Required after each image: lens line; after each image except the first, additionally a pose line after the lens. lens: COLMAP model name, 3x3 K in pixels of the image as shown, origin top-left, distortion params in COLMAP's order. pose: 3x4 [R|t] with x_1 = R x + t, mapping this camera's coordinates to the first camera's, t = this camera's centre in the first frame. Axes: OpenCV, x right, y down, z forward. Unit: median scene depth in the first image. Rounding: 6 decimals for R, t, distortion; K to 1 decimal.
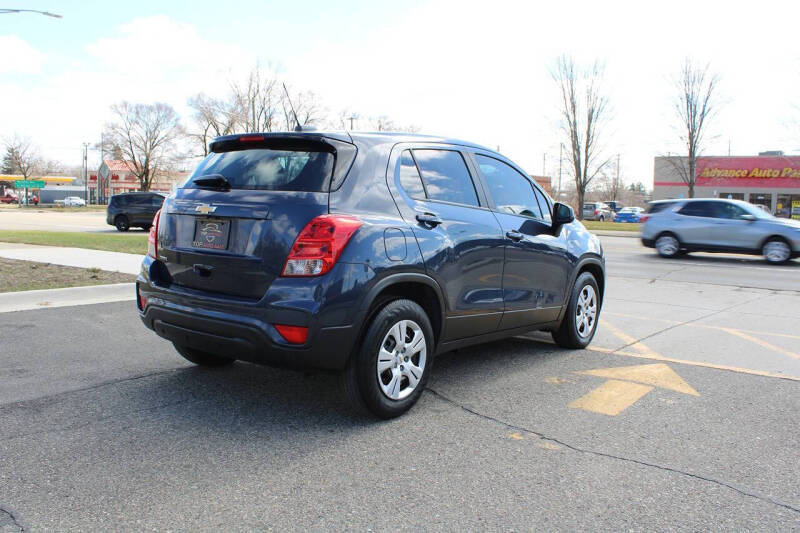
lens RADIAL K [[719.7, 0, 402.2], [0, 719.7, 268.8], [0, 0, 1]] dist [-0.152955, 0.150498]
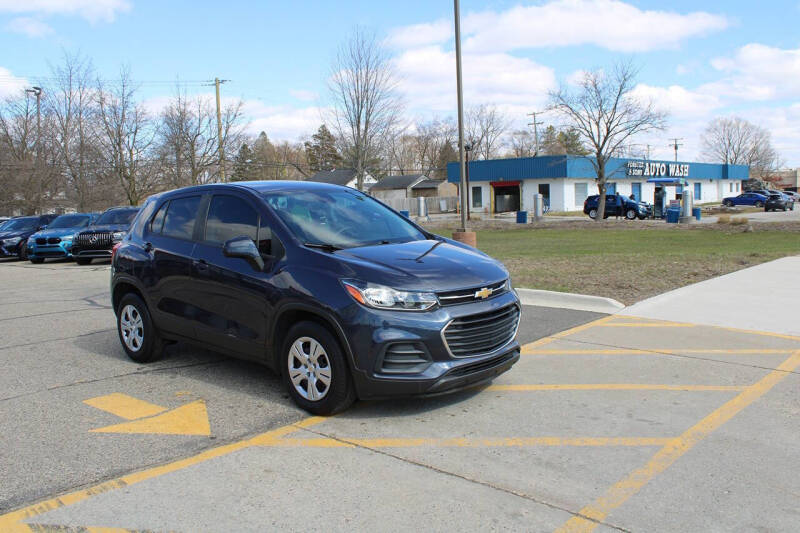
lens RADIAL K [[719.7, 0, 402.2], [0, 719.7, 268.8], [0, 0, 1]] dist [-0.152955, 0.150498]
pose [[-0.086285, 0.078577, -0.993167, 1.231941], [-0.066199, 0.994229, 0.084412, -0.152493], [0.994069, 0.073031, -0.080586, 1.359217]]
